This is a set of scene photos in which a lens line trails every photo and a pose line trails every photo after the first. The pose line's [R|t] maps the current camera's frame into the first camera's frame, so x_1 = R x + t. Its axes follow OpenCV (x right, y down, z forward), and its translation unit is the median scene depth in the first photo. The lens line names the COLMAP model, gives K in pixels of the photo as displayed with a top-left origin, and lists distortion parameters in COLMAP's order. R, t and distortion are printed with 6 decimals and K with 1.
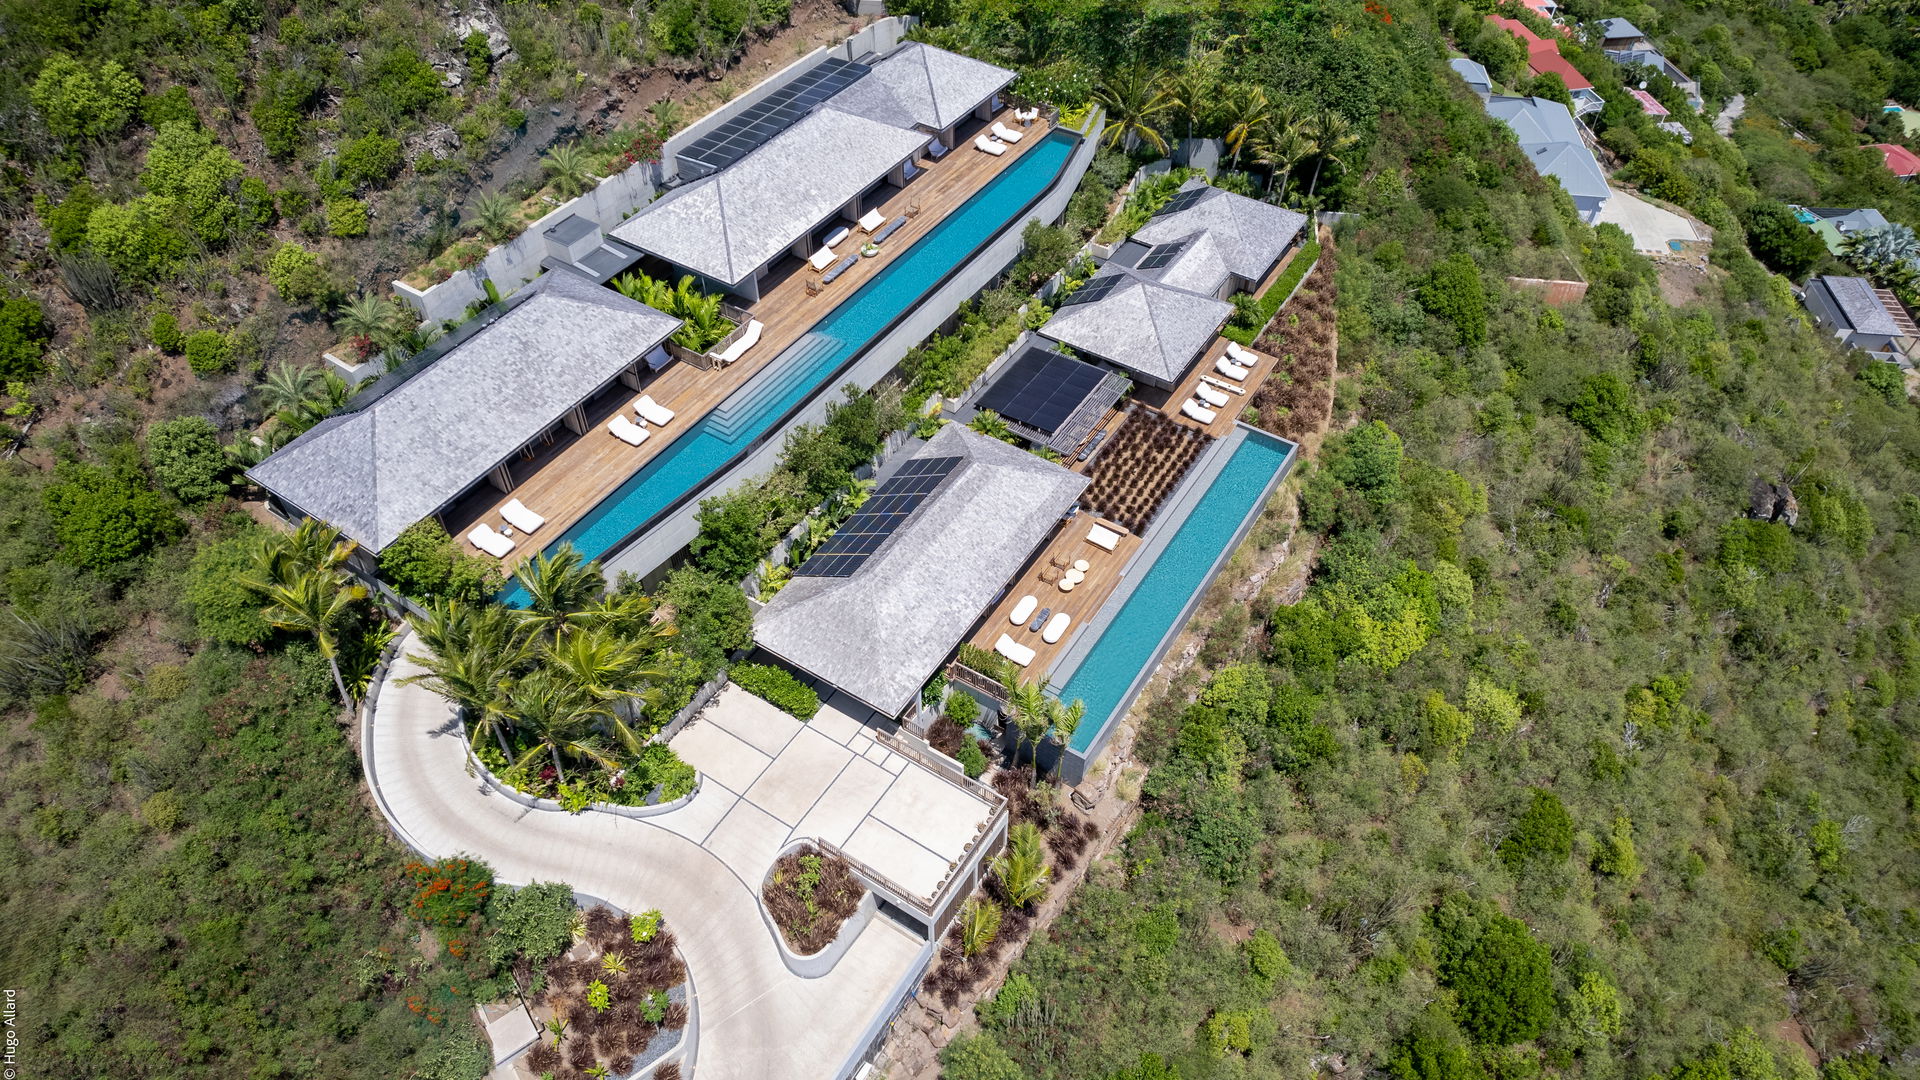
lens RADIAL K [[1246.9, 0, 954.1], [0, 1246.9, 557.5], [0, 0, 1]] dist [-0.090862, 0.087877]
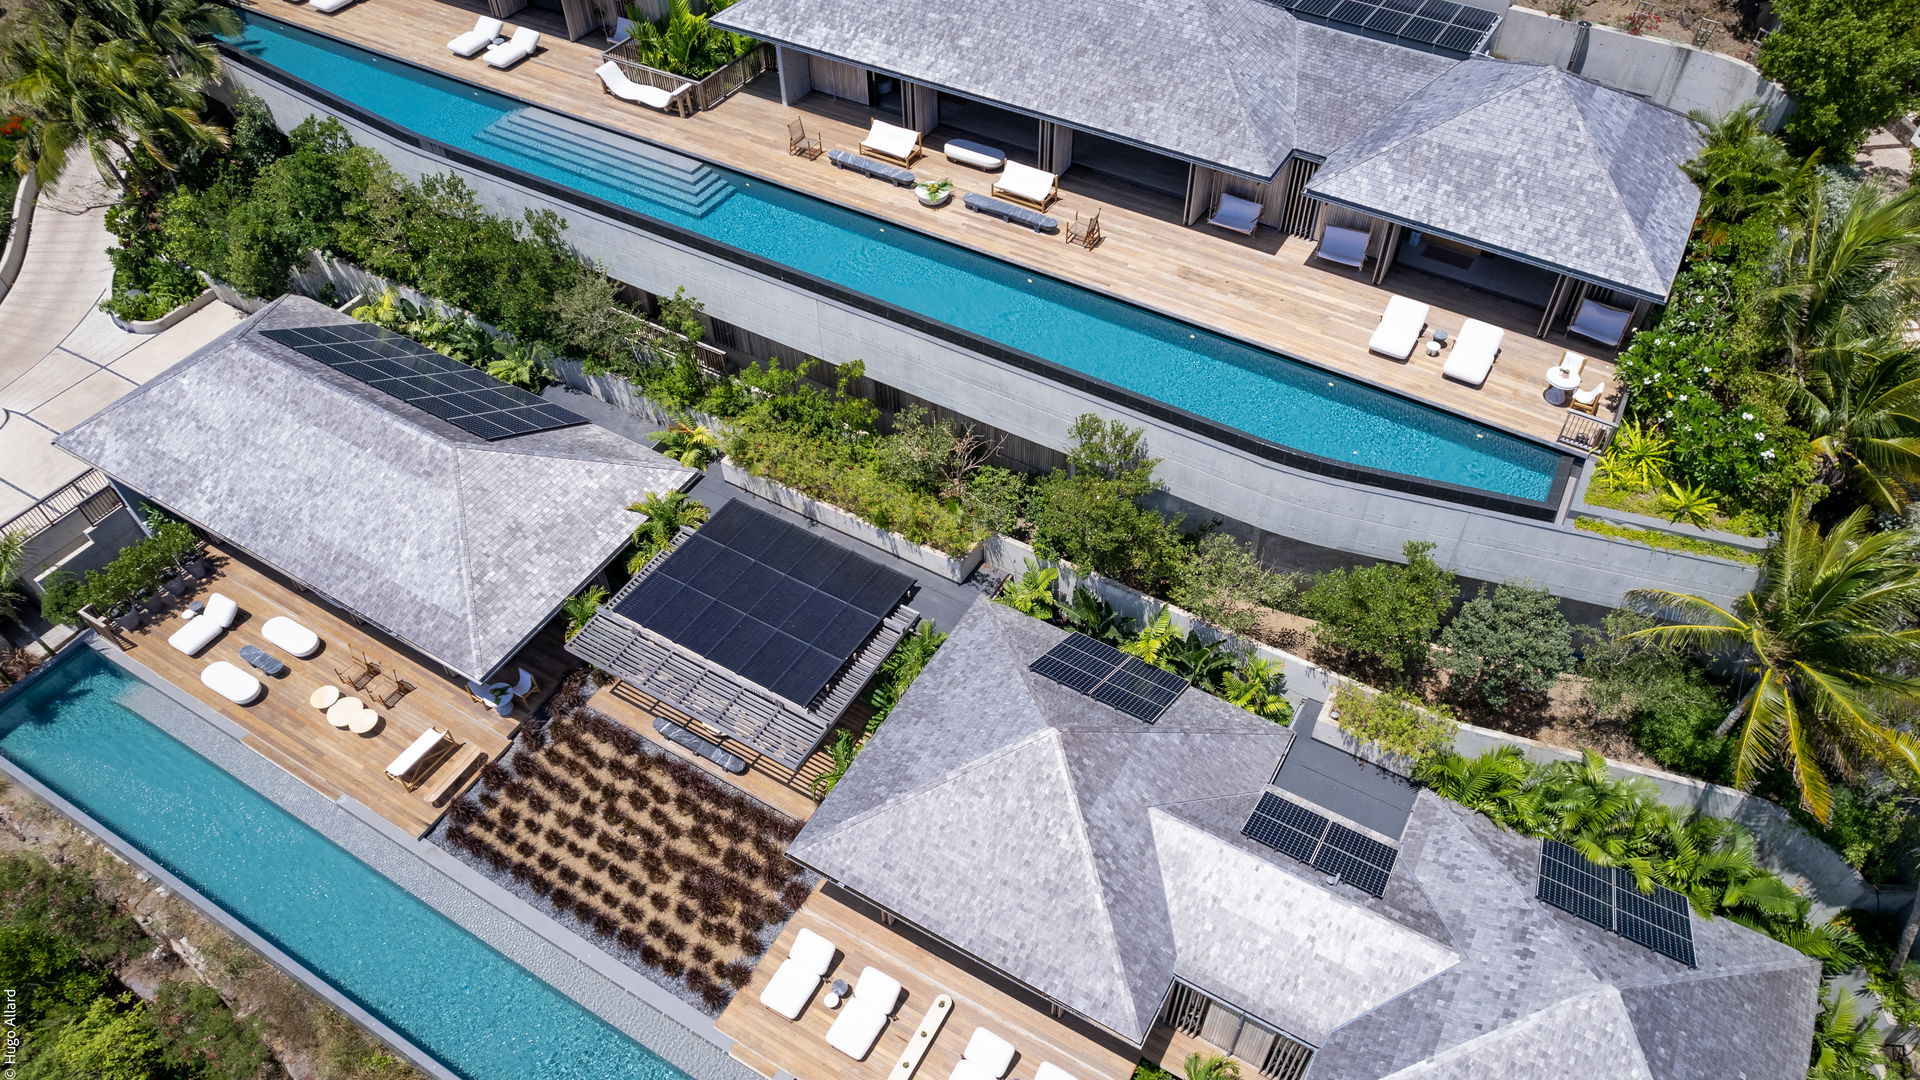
lens RADIAL K [[1252.2, 0, 971.2], [0, 1252.2, 538.8], [0, 0, 1]] dist [-0.063681, 0.048862]
pose [[0.052312, 0.734039, -0.677089, 0.392793], [-0.730096, 0.490706, 0.475571, -0.443470], [0.681339, 0.469462, 0.561589, 0.810951]]
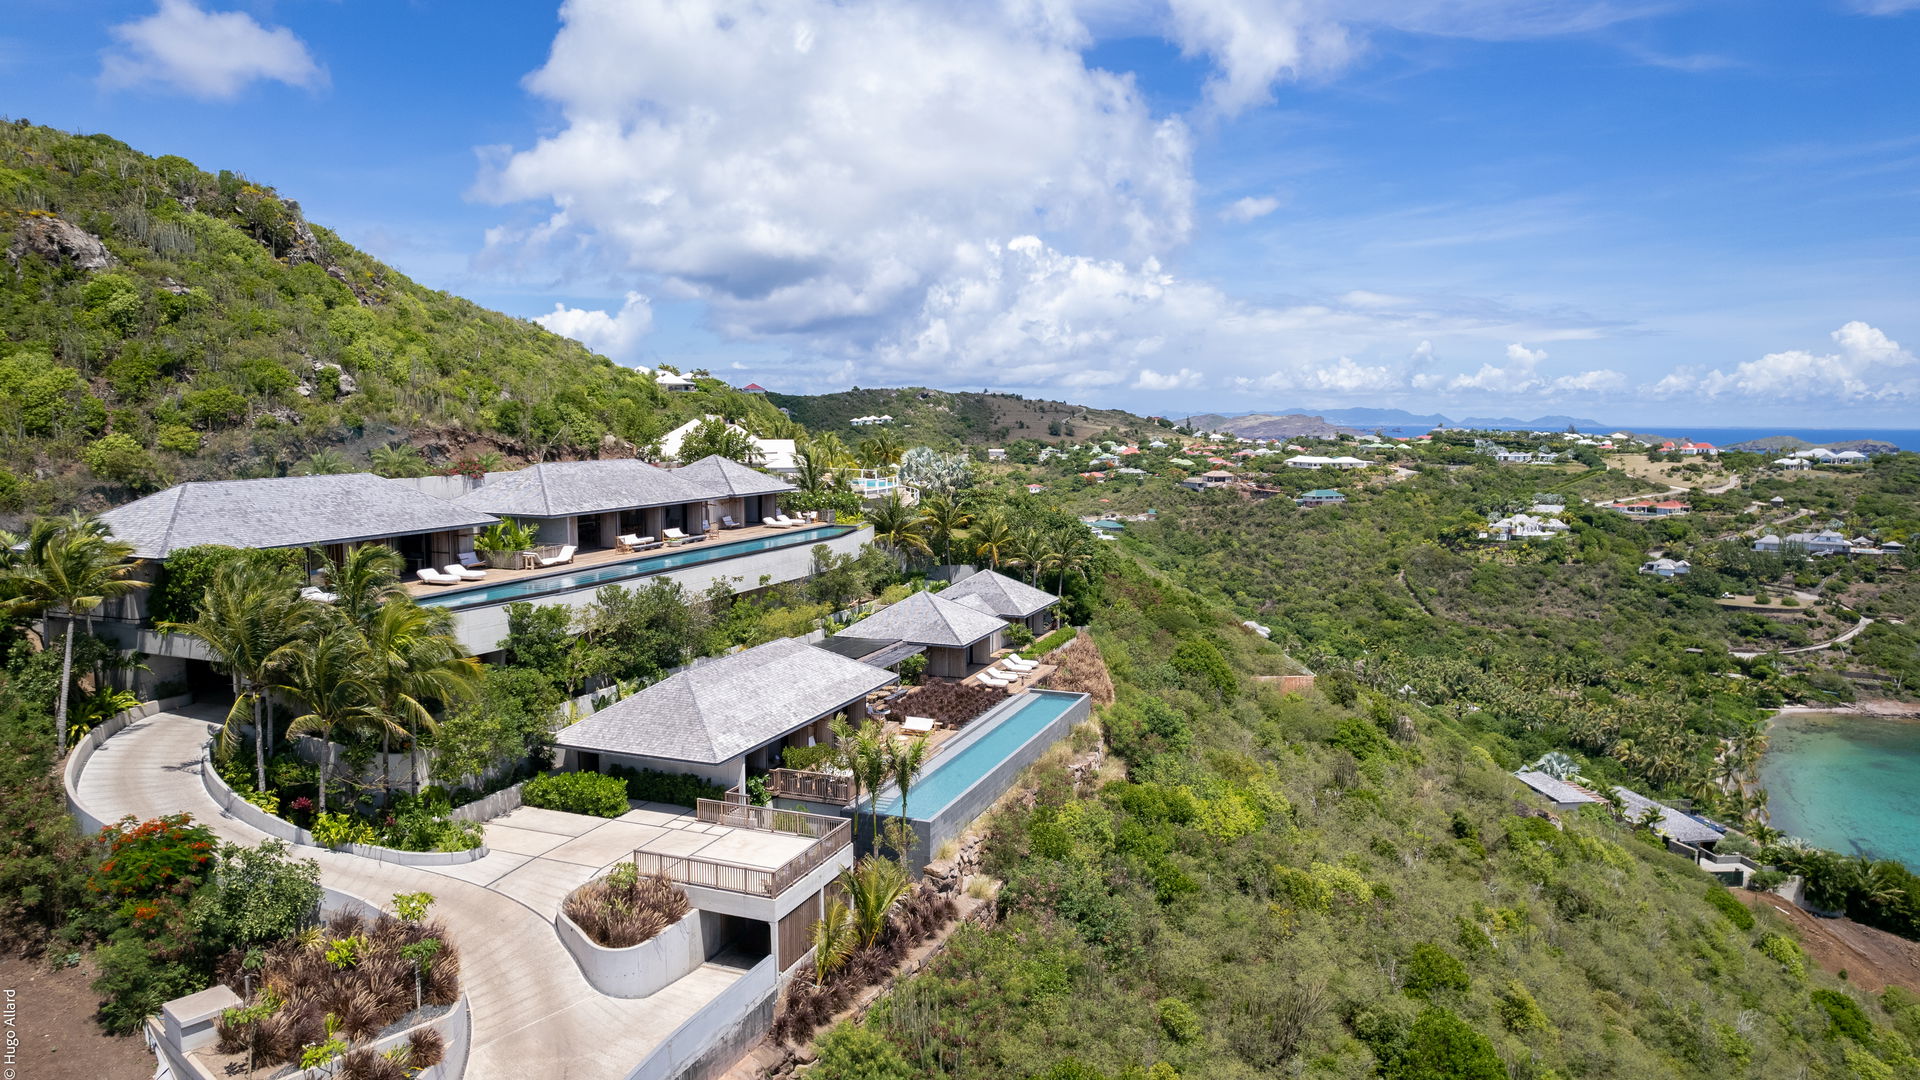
lens RADIAL K [[1246.9, 0, 954.1], [0, 1246.9, 557.5], [0, 0, 1]] dist [-0.090862, 0.087877]
pose [[0.979333, -0.019774, 0.201283, -0.048059], [0.145977, 0.757939, -0.635783, 0.505713], [-0.139988, 0.652026, 0.745161, 0.164683]]
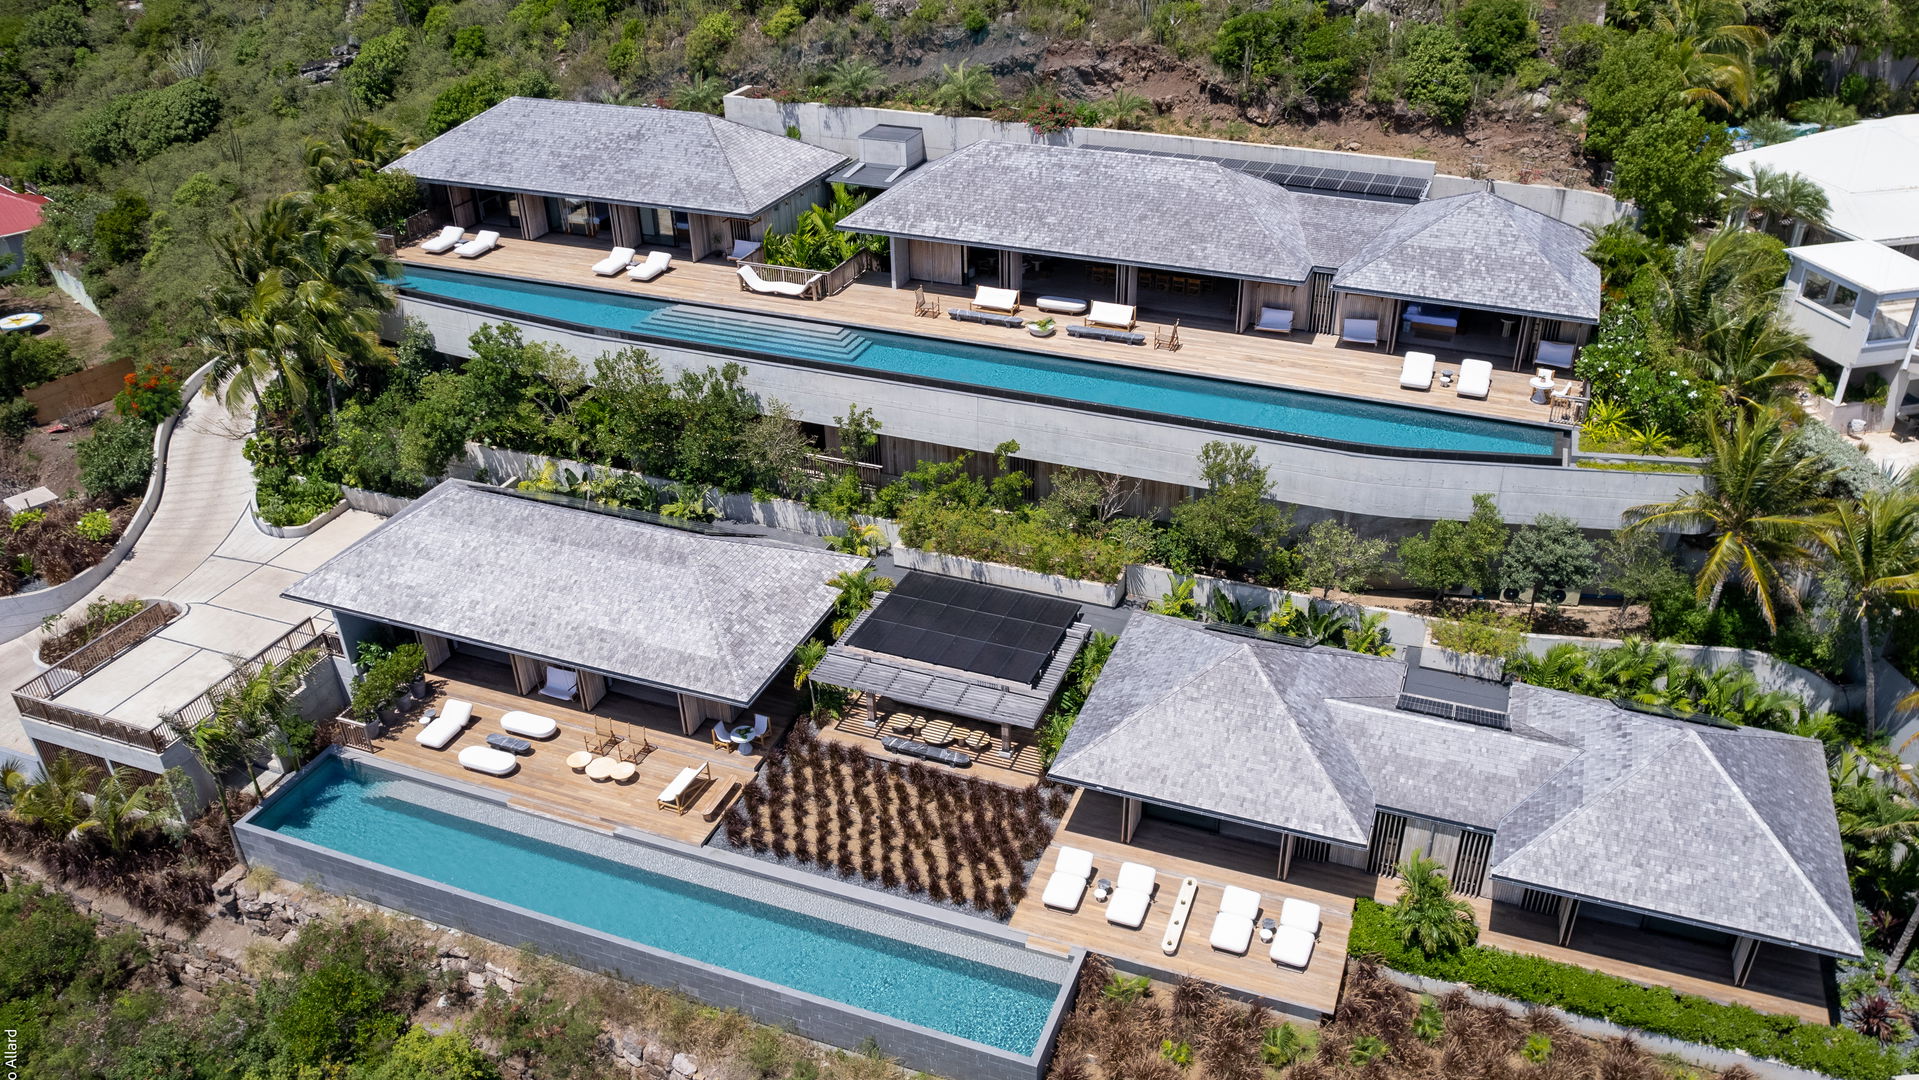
lens RADIAL K [[1404.4, 0, 1010.5], [0, 1404.4, 547.3], [0, 0, 1]] dist [-0.035163, 0.001902]
pose [[0.225822, 0.500324, -0.835871, 0.619585], [-0.713809, 0.668886, 0.207527, -0.319782], [0.662934, 0.549788, 0.508185, 0.695040]]
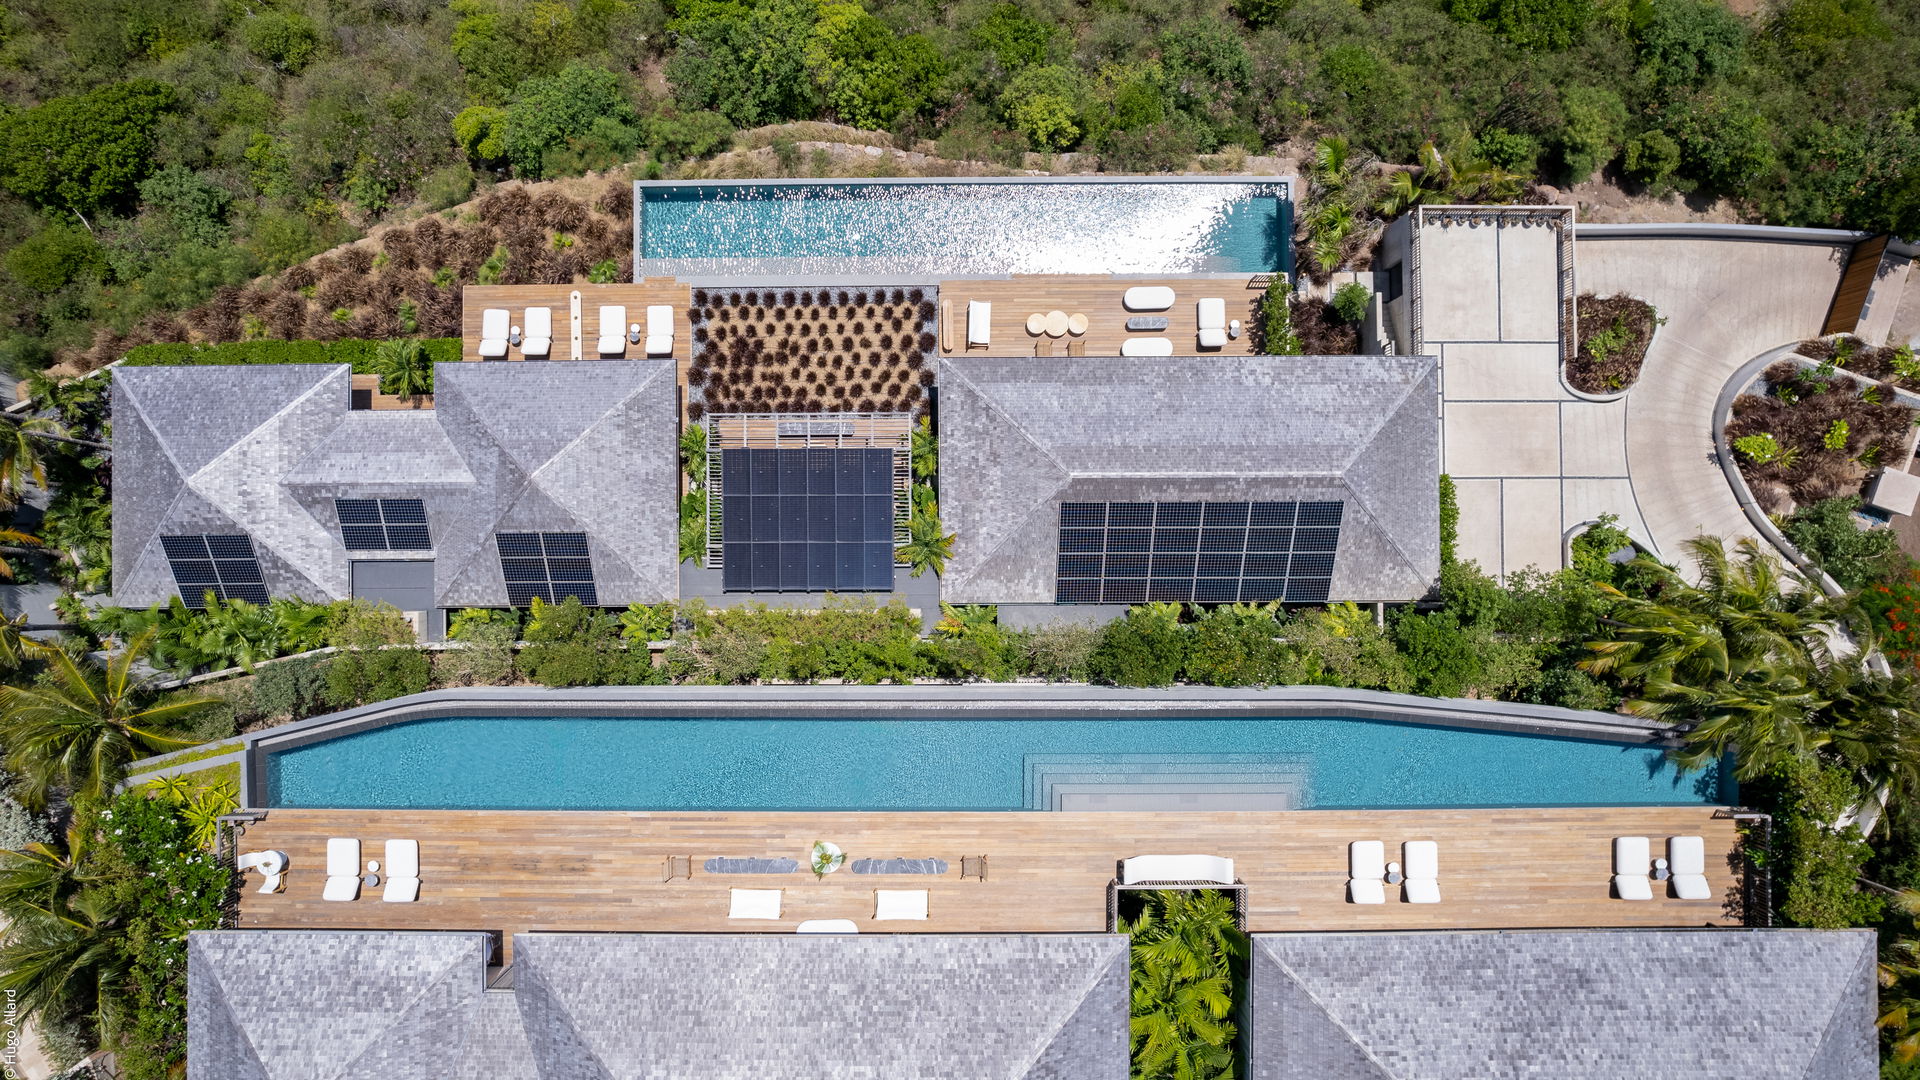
lens RADIAL K [[1252.2, 0, 971.2], [0, 1252.2, 538.8], [0, 0, 1]] dist [-0.063681, 0.048862]
pose [[-0.554335, -0.832135, 0.016237, 0.006343], [0.607921, -0.391494, 0.690771, -0.550883], [-0.568458, 0.392790, 0.722892, 0.517573]]
